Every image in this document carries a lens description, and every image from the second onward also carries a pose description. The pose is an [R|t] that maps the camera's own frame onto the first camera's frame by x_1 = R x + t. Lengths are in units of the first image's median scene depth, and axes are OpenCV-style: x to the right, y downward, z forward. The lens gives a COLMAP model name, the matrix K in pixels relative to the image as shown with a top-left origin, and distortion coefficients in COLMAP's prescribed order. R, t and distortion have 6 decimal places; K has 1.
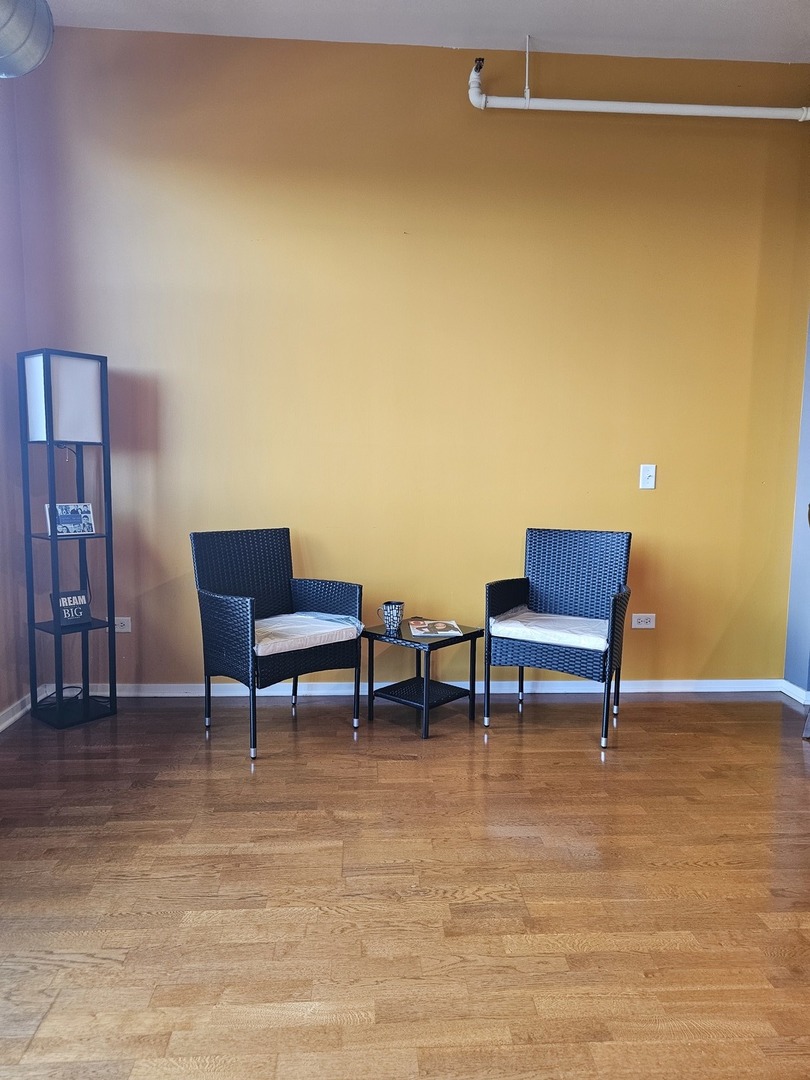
lens RADIAL K [[718.9, 0, 399.1], [0, 718.9, 547.1], [0, 0, 1]] dist [0.047385, -0.037986]
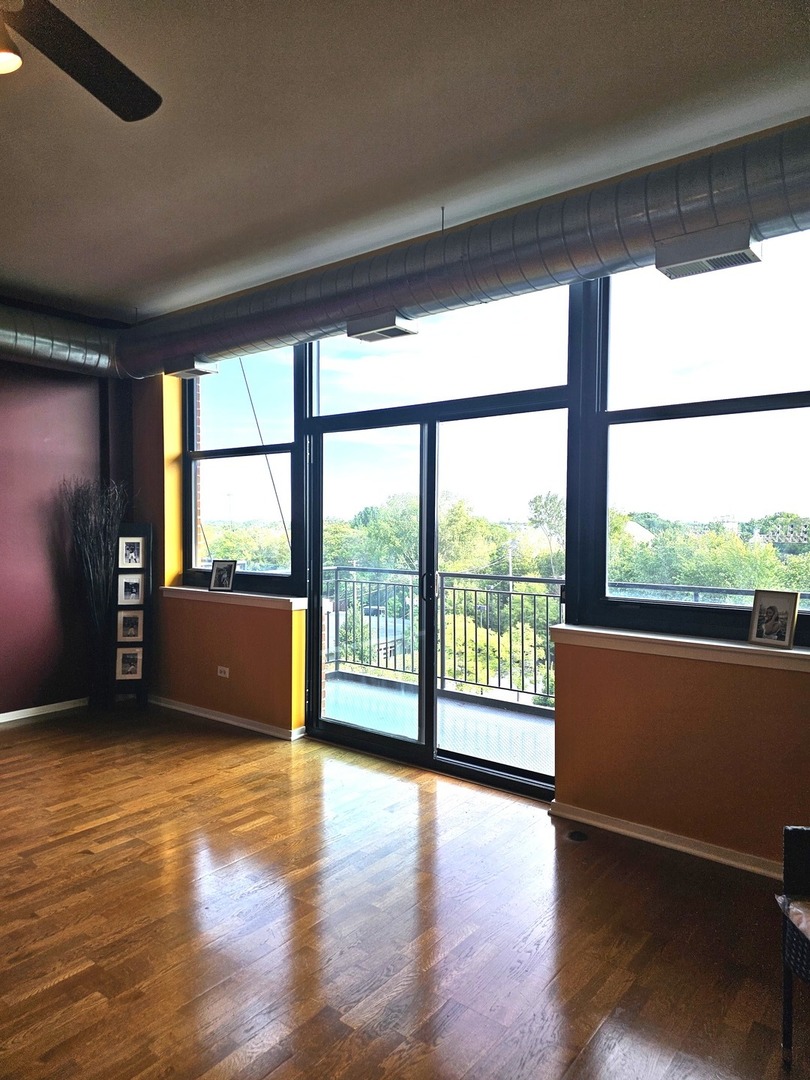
lens RADIAL K [[718.9, 0, 391.2], [0, 718.9, 530.8], [0, 0, 1]] dist [0.047385, -0.037986]
pose [[-0.675448, -0.006455, -0.737379, 0.535109], [-0.091103, 0.993031, 0.074758, -0.216408], [0.731758, 0.117673, -0.671329, 1.068881]]
